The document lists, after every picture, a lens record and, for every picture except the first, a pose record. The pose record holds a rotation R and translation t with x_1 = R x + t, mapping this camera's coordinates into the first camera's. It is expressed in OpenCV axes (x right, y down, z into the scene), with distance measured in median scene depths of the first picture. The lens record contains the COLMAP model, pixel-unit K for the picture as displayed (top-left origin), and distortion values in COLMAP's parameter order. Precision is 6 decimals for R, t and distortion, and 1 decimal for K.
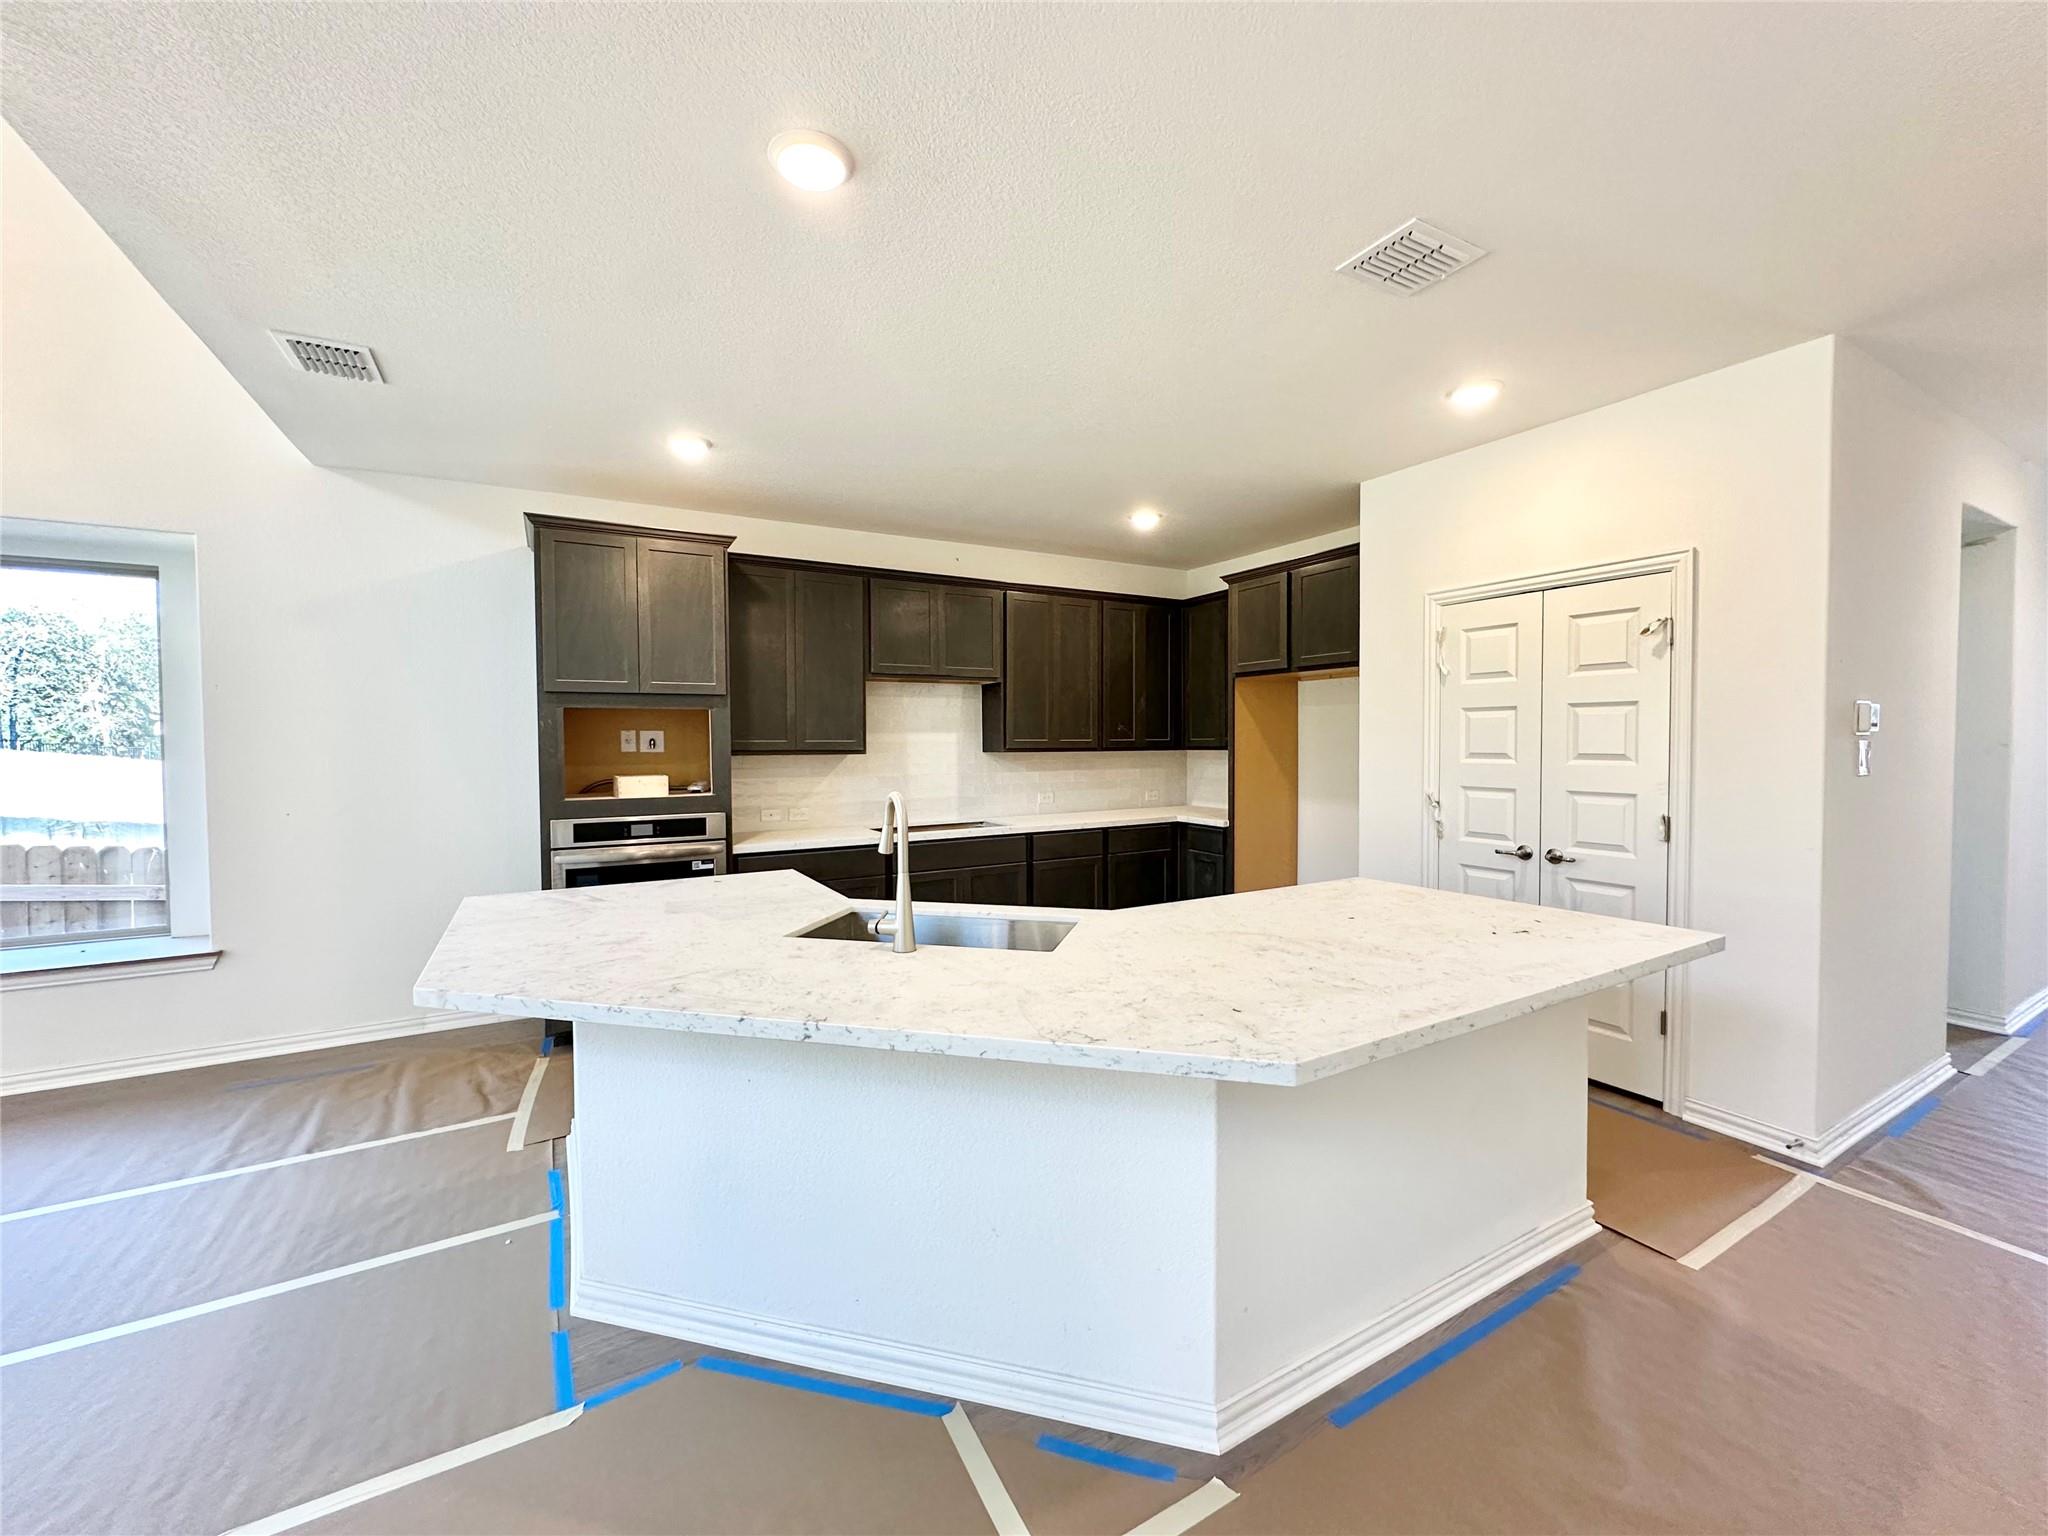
lens RADIAL K [[815.8, 0, 1021.3], [0, 815.8, 763.5], [0, 0, 1]] dist [-0.000249, 0.000258]
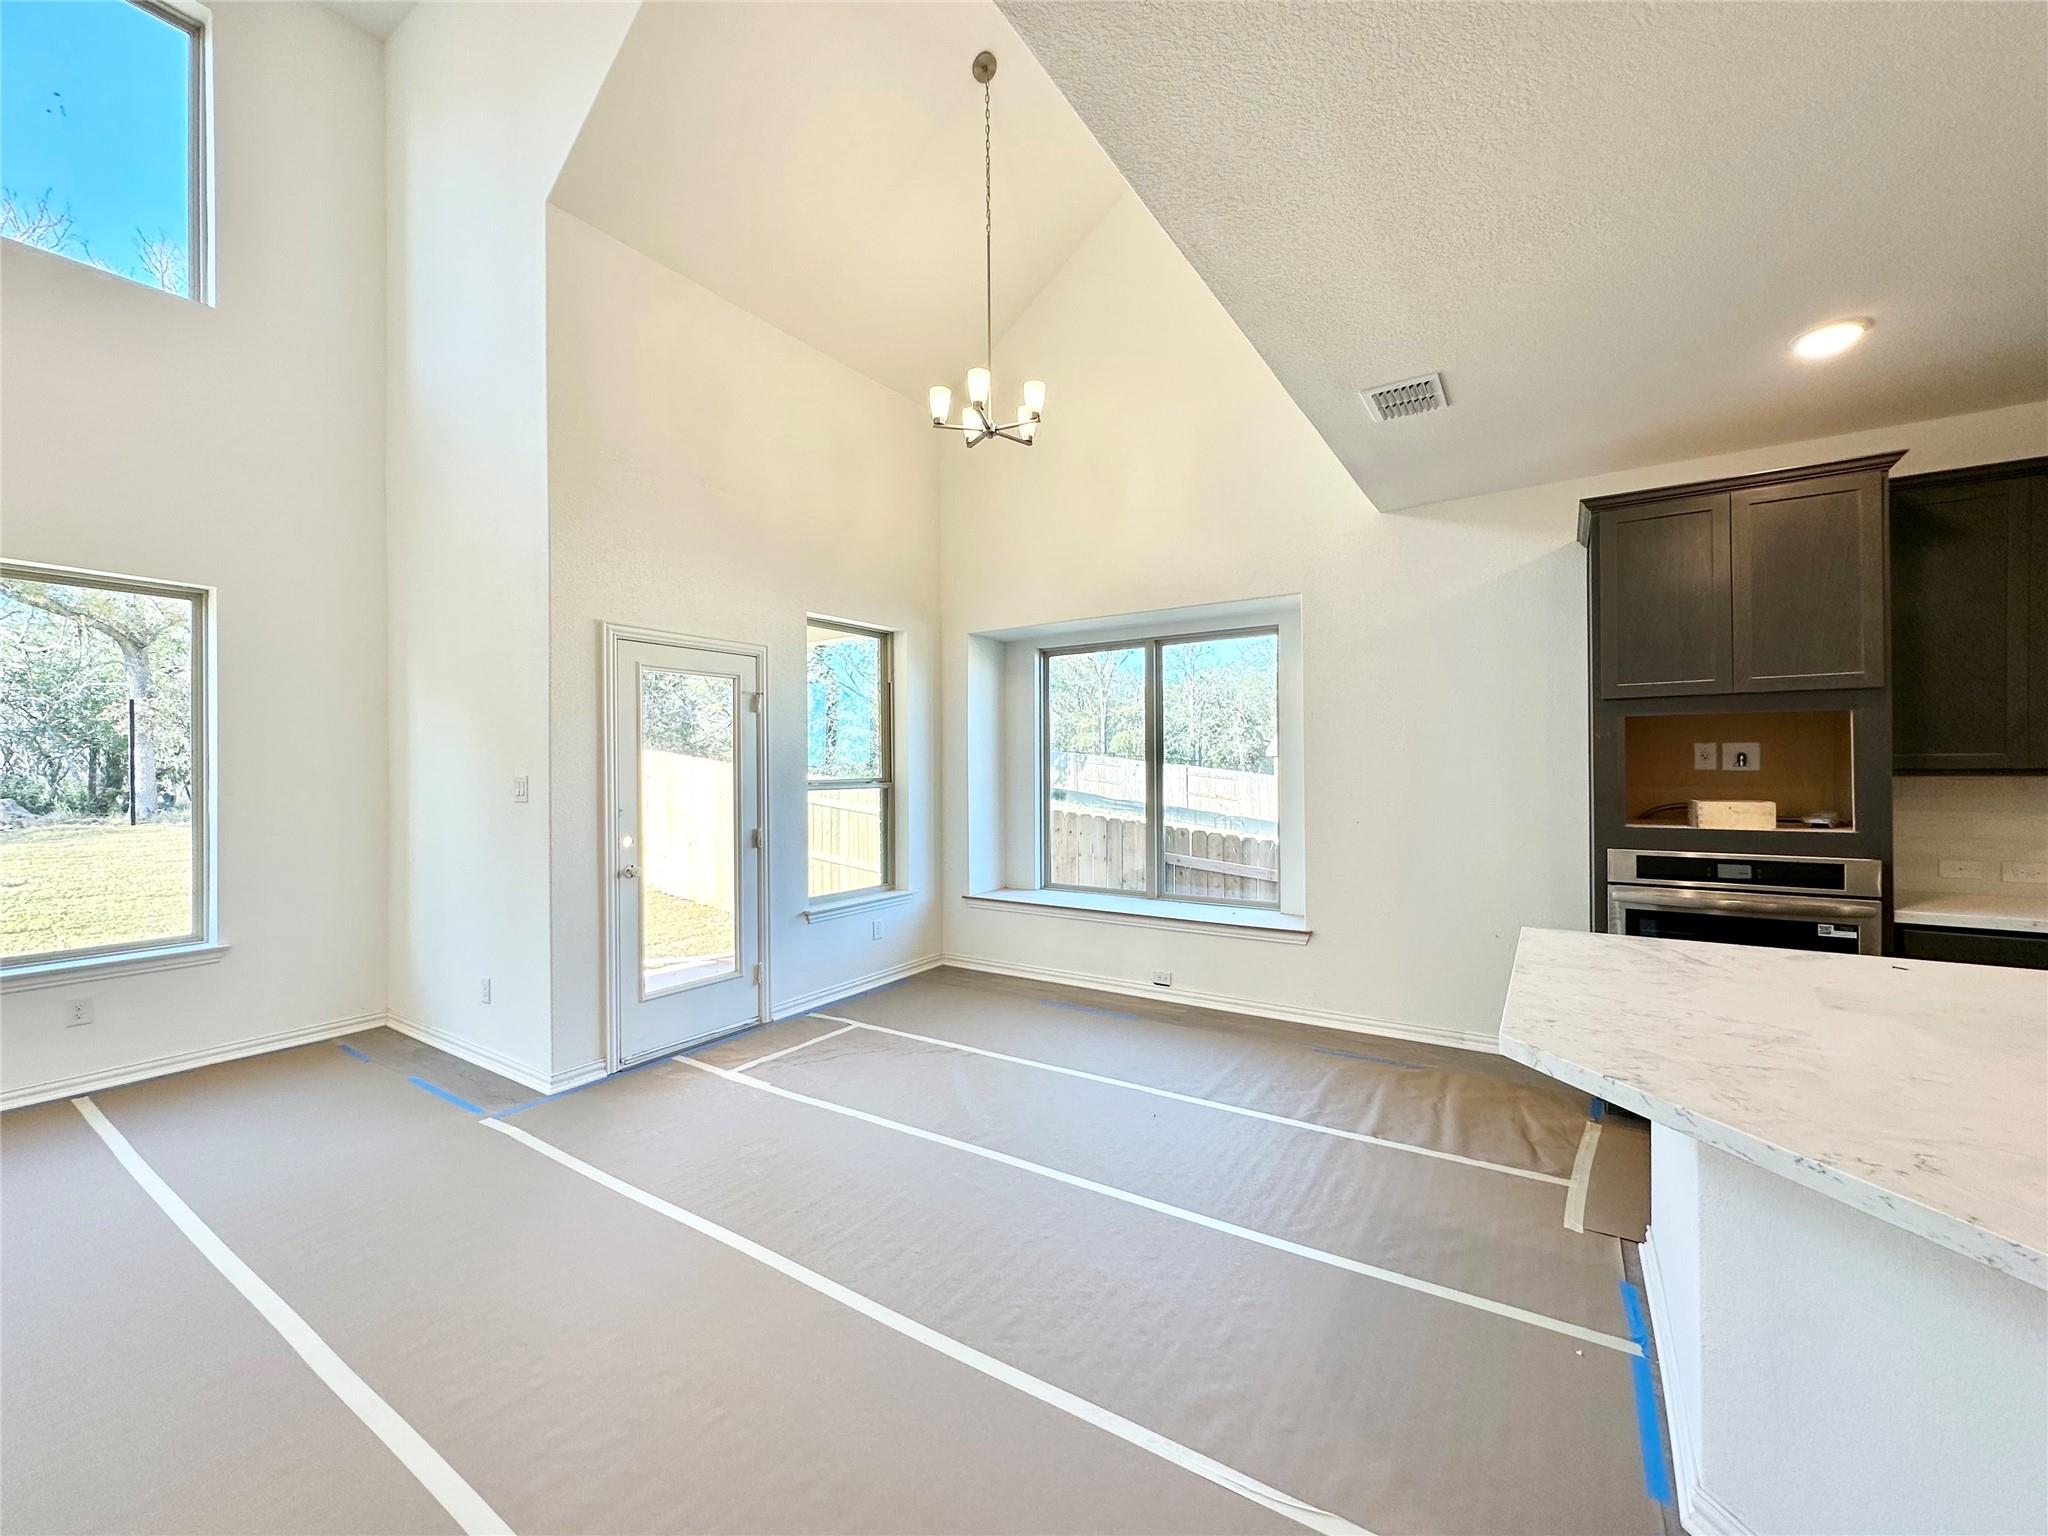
lens RADIAL K [[815.8, 0, 1020.5], [0, 815.8, 769.3], [0, 0, 1]] dist [-0.000249, 0.000258]
pose [[0.447824, 0.005802, -0.894103, -0.084805], [-0.019588, 0.999803, -0.003323, 0.000888], [0.893907, 0.019002, 0.447850, 0.060582]]
